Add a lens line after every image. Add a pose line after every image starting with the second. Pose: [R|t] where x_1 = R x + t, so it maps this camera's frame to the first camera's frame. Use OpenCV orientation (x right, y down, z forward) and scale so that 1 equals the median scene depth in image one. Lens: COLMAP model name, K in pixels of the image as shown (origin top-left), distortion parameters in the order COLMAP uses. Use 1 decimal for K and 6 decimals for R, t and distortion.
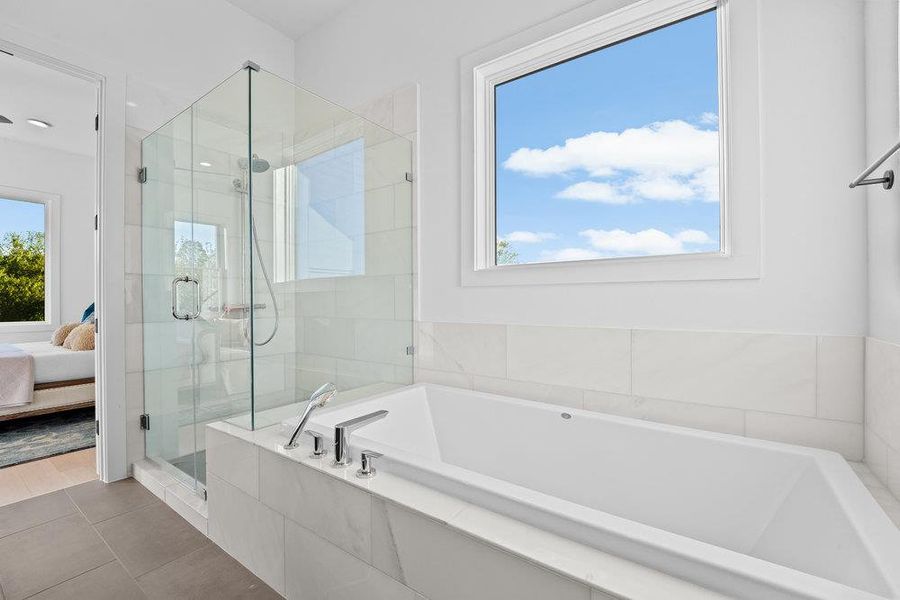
lens RADIAL K [[368.8, 0, 433.4], [0, 368.8, 304.0], [0, 0, 1]] dist [0.000194, -0.000230]
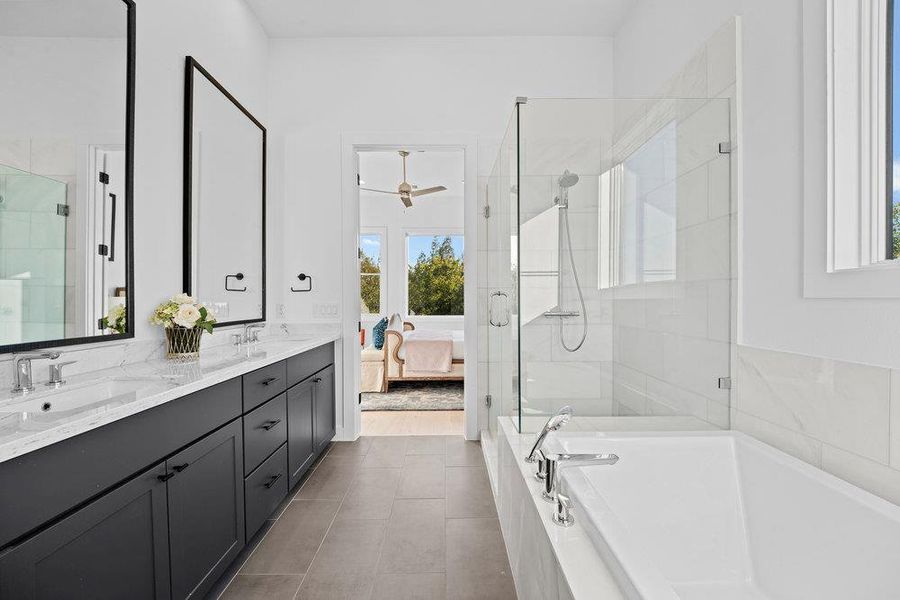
lens RADIAL K [[369.9, 0, 455.3], [0, 369.9, 301.3], [0, 0, 1]] dist [0.001954, -0.010469]
pose [[0.615592, 0.005476, -0.788046, 0.182712], [-0.007661, 0.999970, 0.000964, -0.033422], [0.788028, 0.005444, 0.615615, 0.122947]]
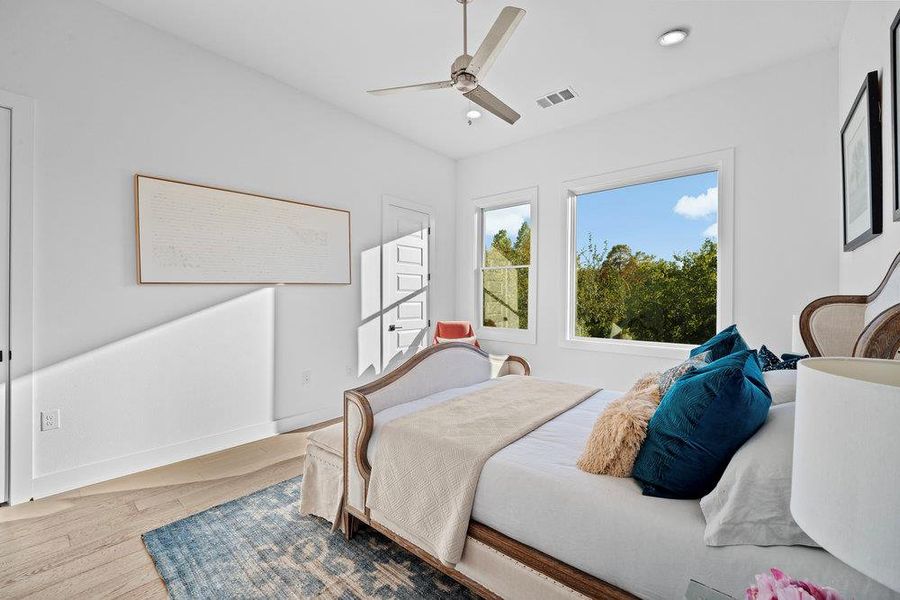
lens RADIAL K [[369.9, 0, 455.3], [0, 369.9, 301.3], [0, 0, 1]] dist [0.001954, -0.010469]
pose [[-0.058737, 0.008043, -0.998241, -0.985890], [-0.014435, 0.999856, 0.008905, -0.092284], [0.998169, 0.014932, -0.058613, 1.583416]]
